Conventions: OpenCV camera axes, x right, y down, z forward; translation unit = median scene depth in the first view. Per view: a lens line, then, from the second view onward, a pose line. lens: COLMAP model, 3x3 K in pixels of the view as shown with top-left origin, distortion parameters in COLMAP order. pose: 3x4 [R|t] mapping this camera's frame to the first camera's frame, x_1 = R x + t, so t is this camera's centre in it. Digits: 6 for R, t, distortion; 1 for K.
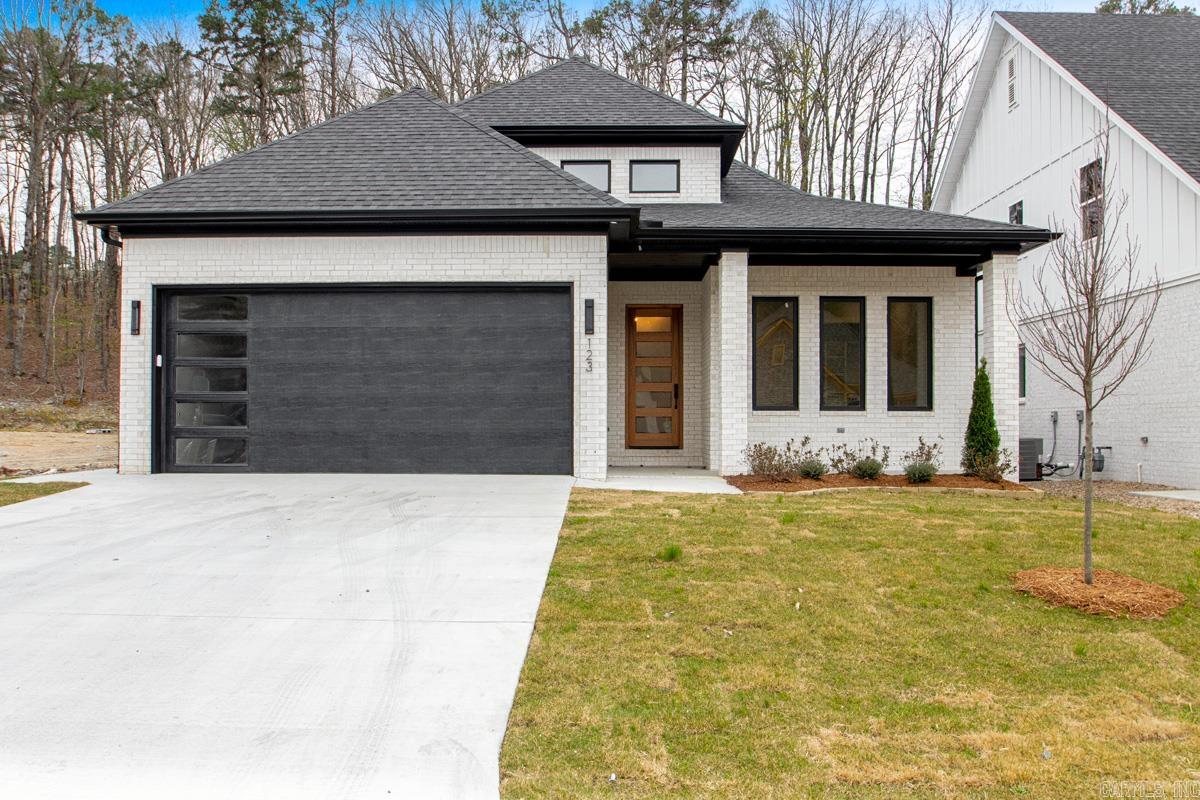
lens RADIAL K [[885.1, 0, 600.0], [0, 885.1, 400.0], [0, 0, 1]] dist [-0.006219, -0.001343]
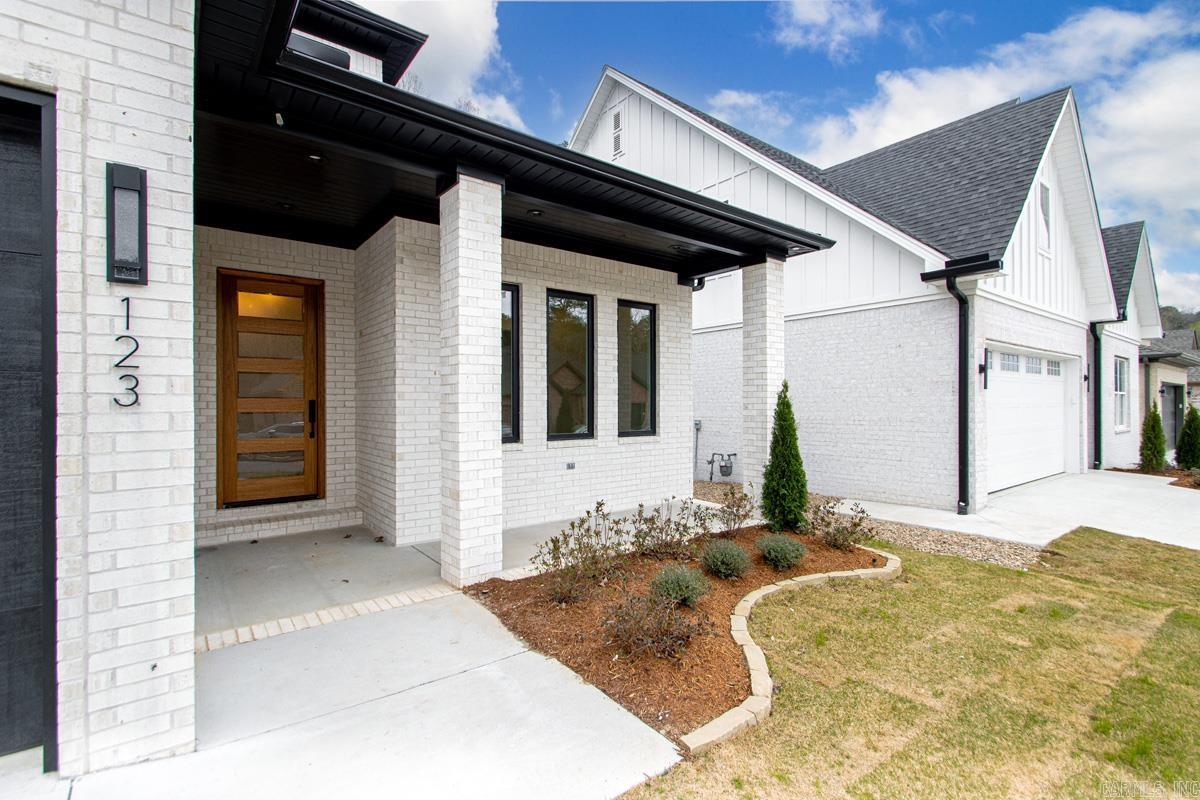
lens RADIAL K [[537.6, 0, 600.0], [0, 537.6, 400.0], [0, 0, 1]] dist [0.031146, -0.016443]
pose [[0.774515, -0.005427, 0.632532, -0.003992], [-0.010687, 0.999708, 0.021663, -0.033315], [-0.632465, -0.023539, 0.774231, 0.621892]]
